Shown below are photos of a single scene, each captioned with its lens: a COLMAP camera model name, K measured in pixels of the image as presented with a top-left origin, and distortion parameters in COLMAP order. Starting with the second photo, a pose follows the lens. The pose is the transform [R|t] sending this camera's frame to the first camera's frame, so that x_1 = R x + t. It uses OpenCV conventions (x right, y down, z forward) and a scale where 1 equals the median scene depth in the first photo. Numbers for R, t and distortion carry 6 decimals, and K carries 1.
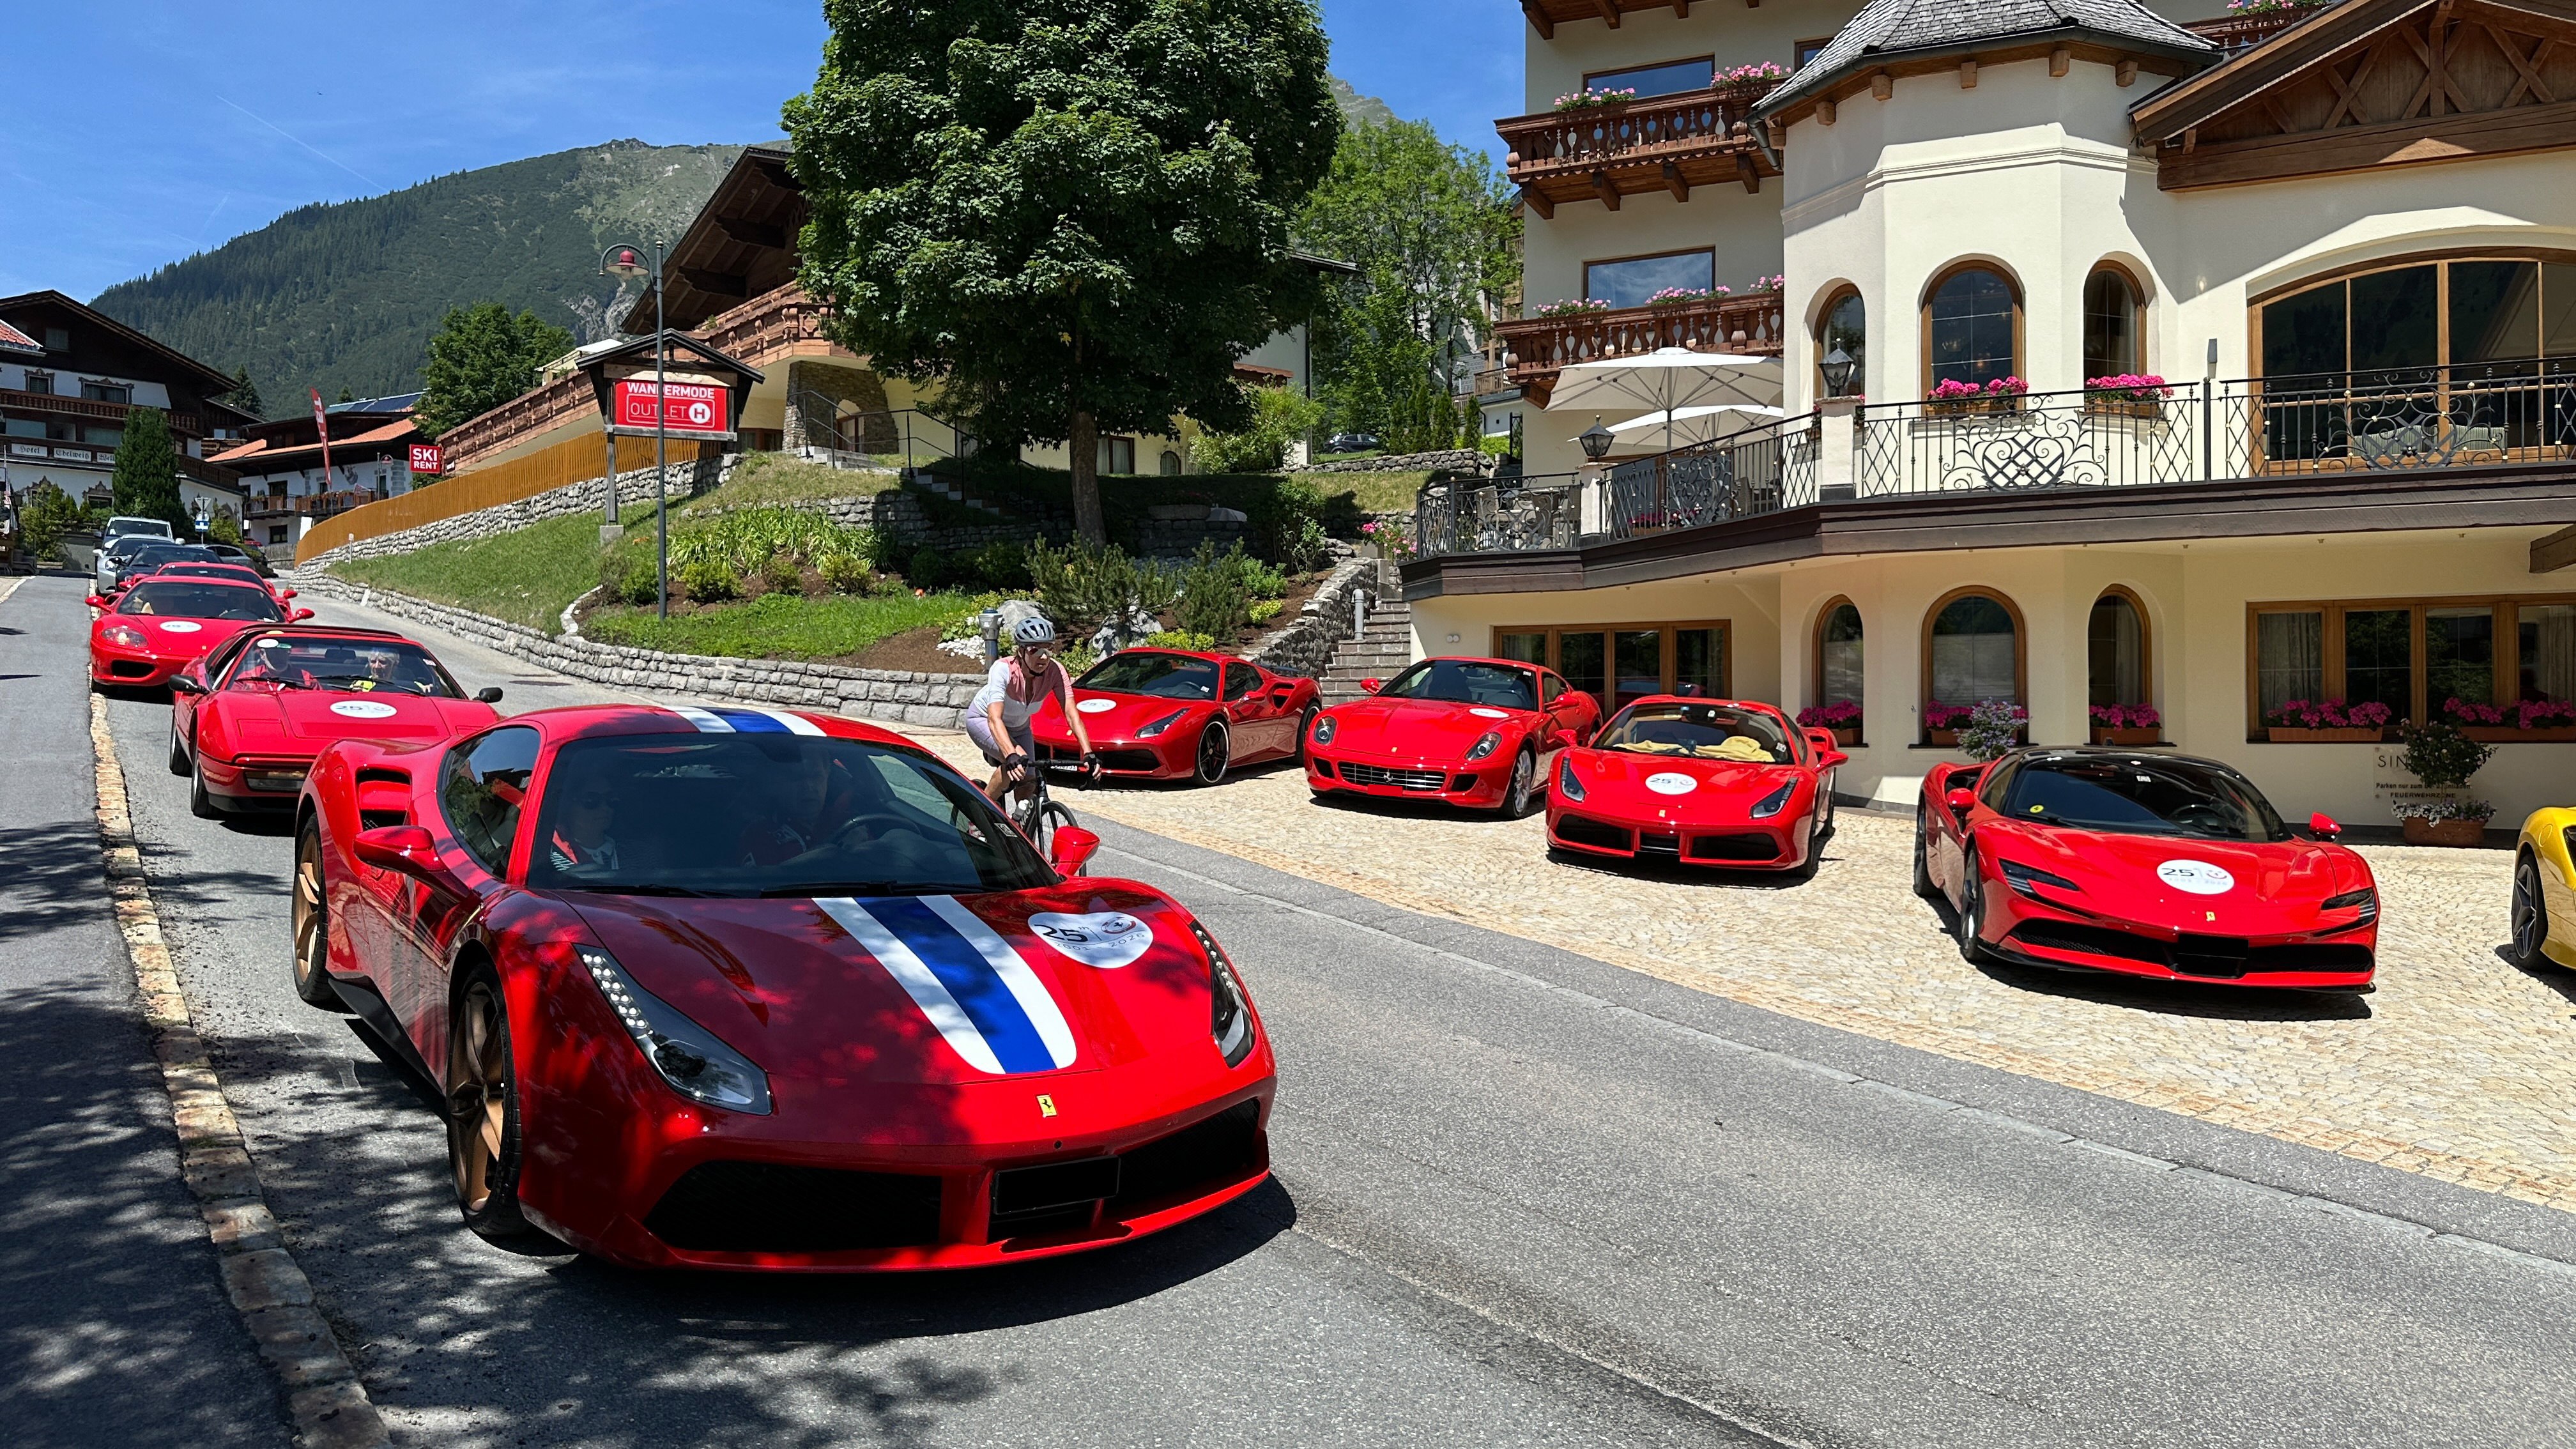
lens RADIAL K [[1937.4, 0, 1265.4], [0, 1937.4, 733.7], [0, 0, 1]] dist [0.049409, -0.059025]
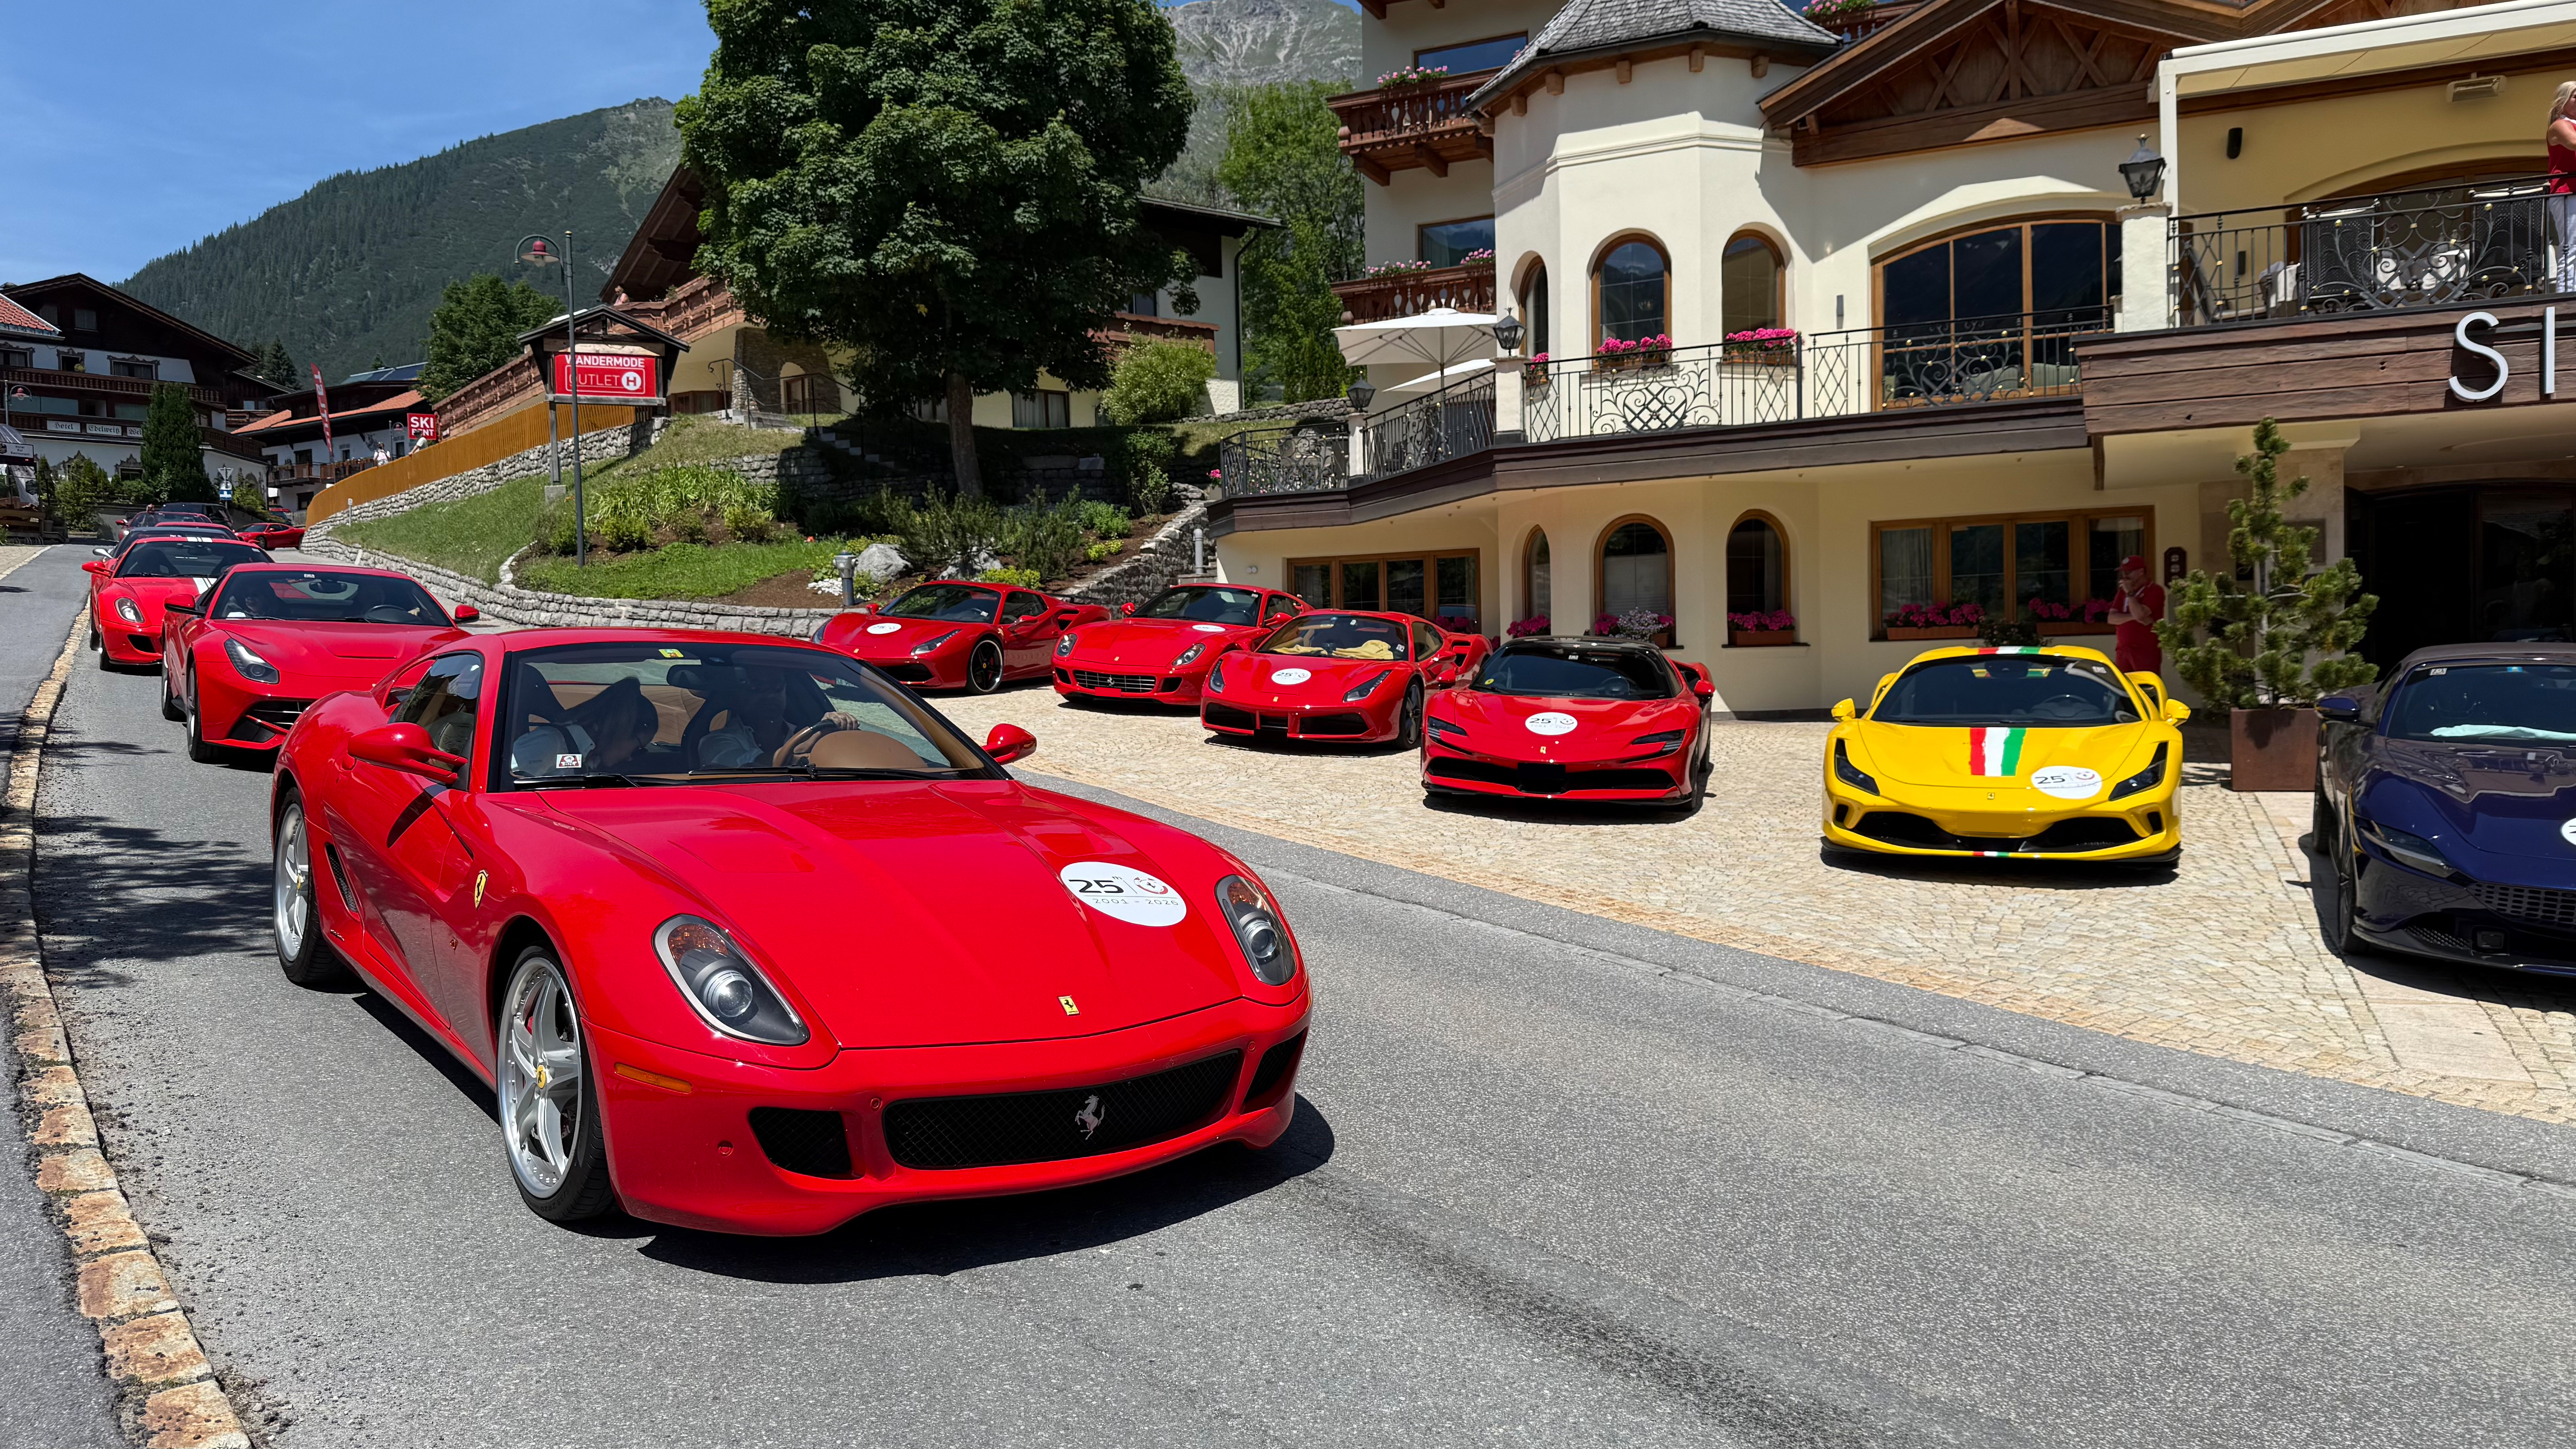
lens RADIAL K [[1950.4, 0, 1276.3], [0, 1950.4, 771.7], [0, 0, 1]] dist [0.062660, -0.096568]
pose [[0.999457, -0.018404, -0.027321, 0.132596], [0.019632, 0.998777, 0.045376, 0.017047], [0.026452, -0.045888, 0.998596, -0.147932]]
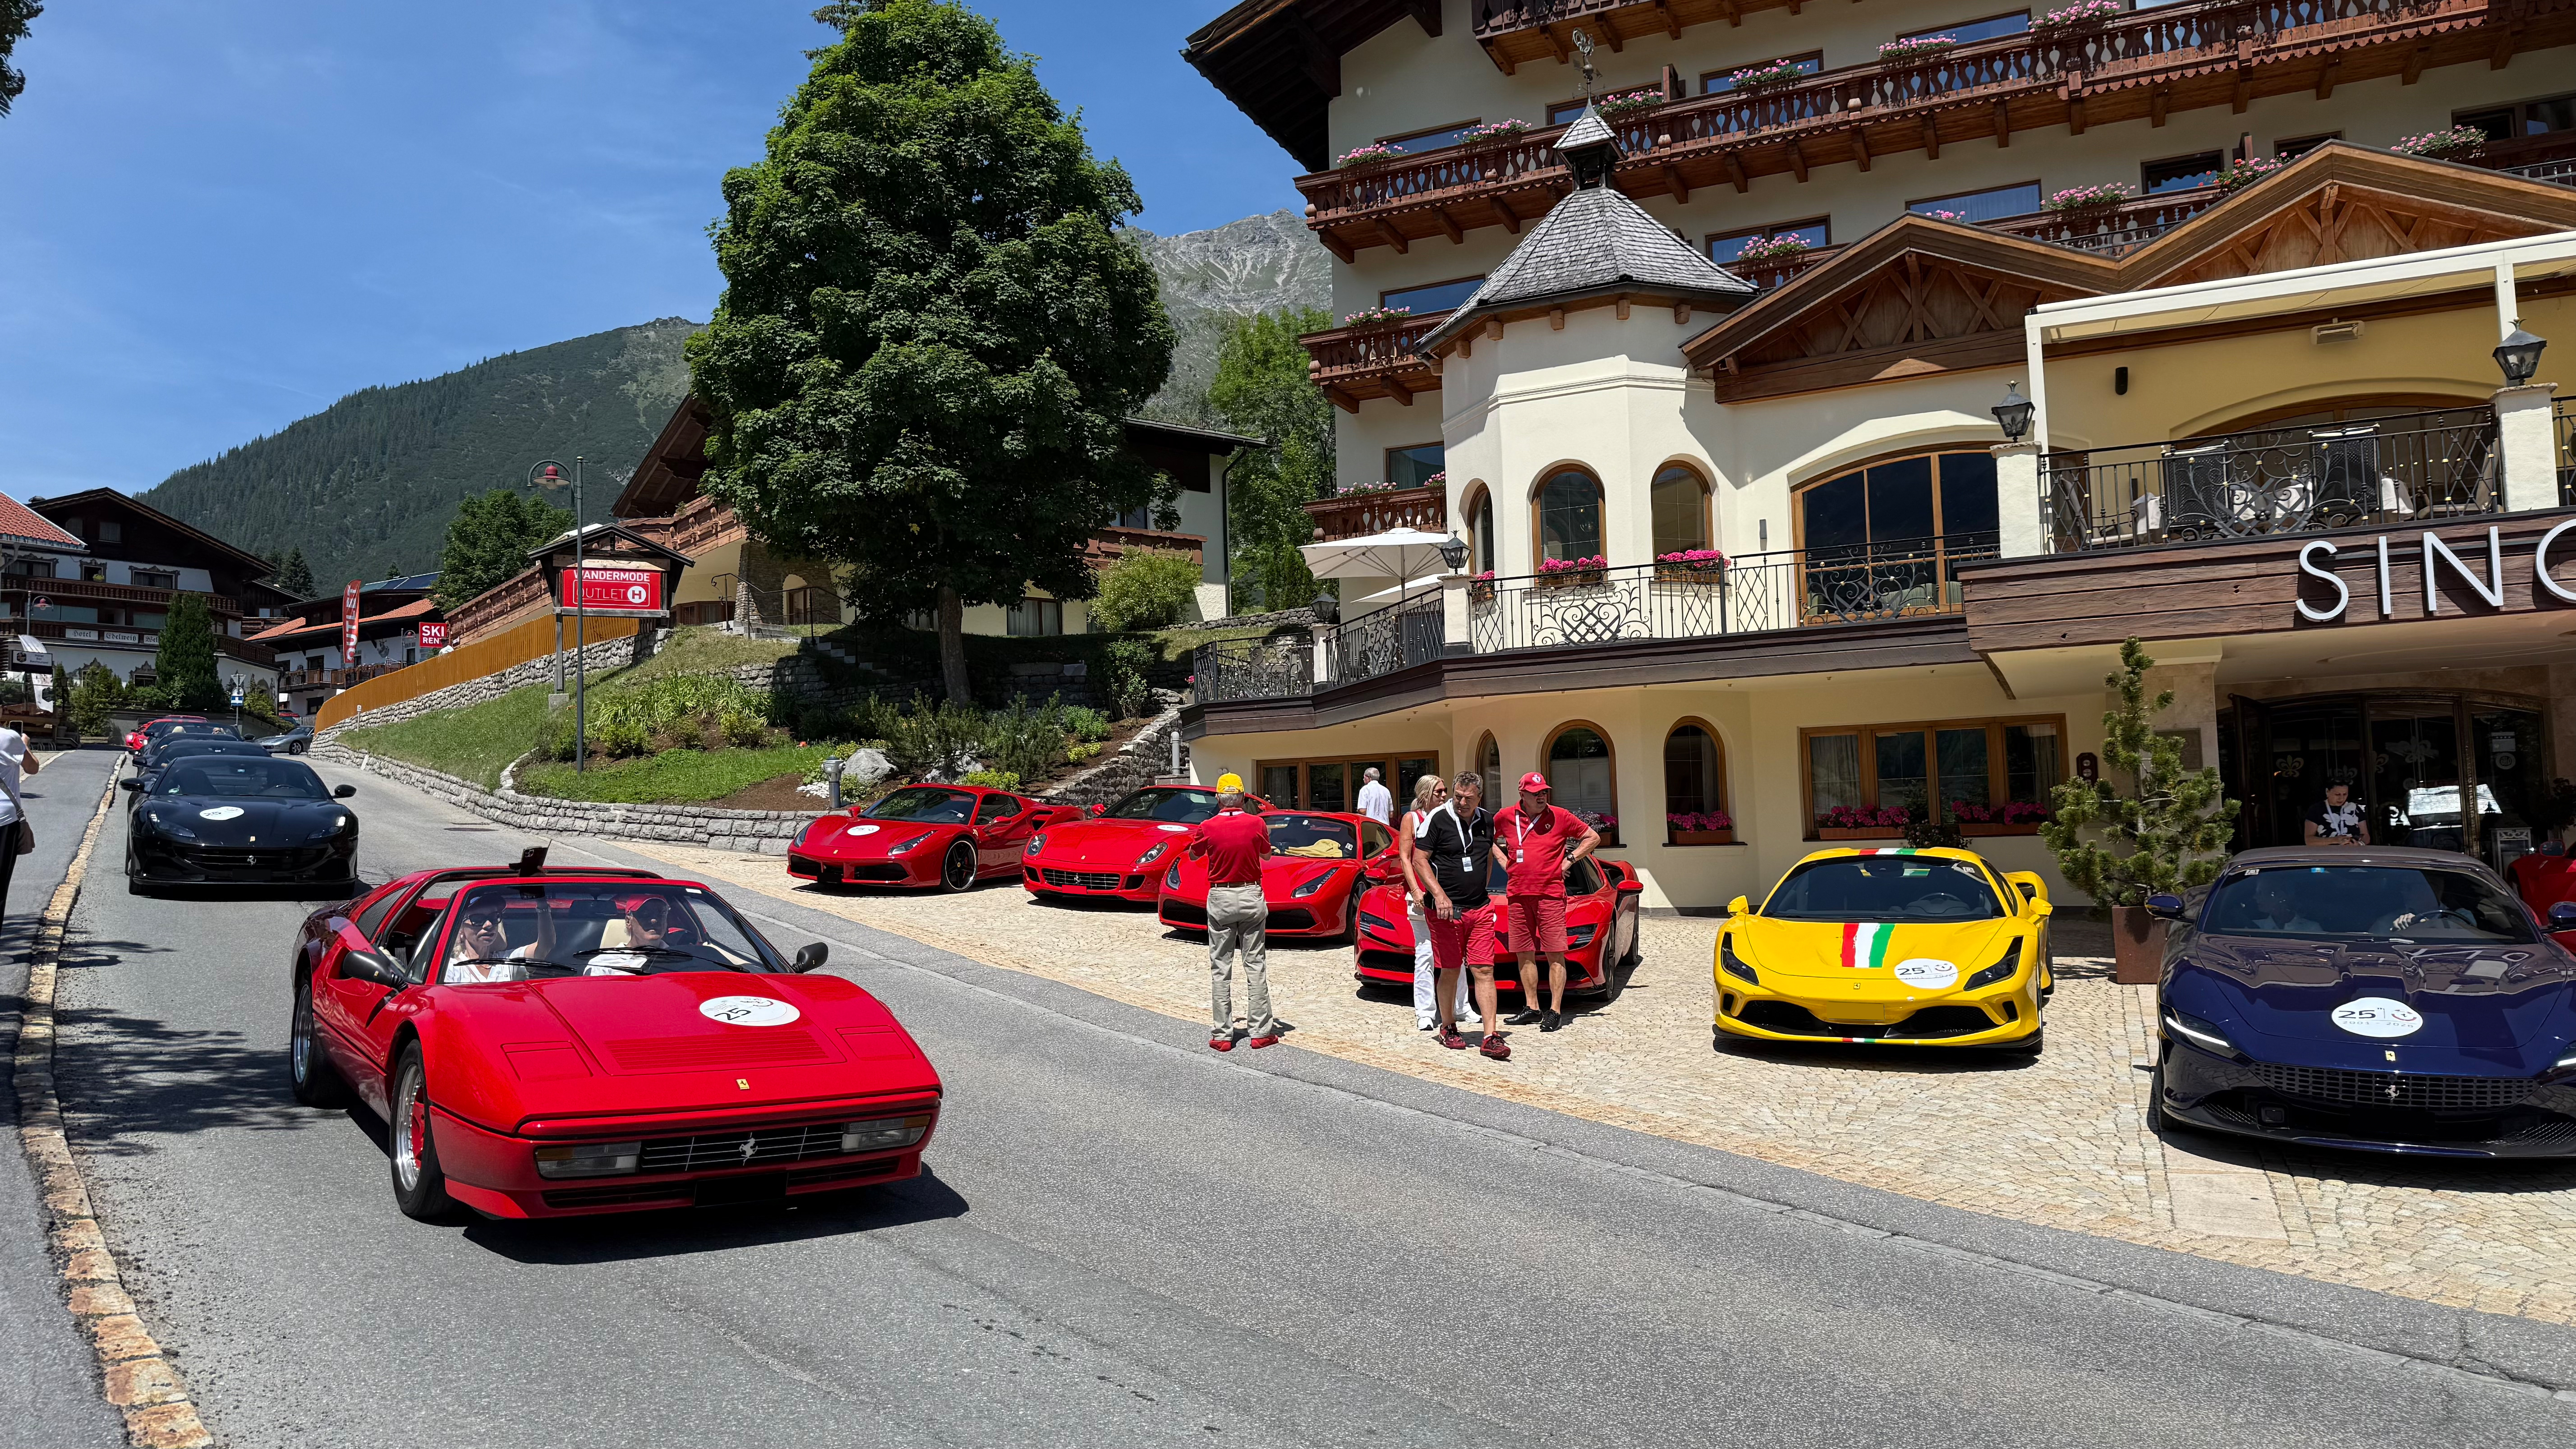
lens RADIAL K [[1950.4, 0, 1292.1], [0, 1950.4, 738.4], [0, 0, 1]] dist [0.062660, -0.096568]
pose [[0.999551, -0.023618, -0.018444, 0.153290], [0.022235, 0.997162, -0.071921, 0.016752], [0.020090, 0.071479, 0.997240, -0.189821]]
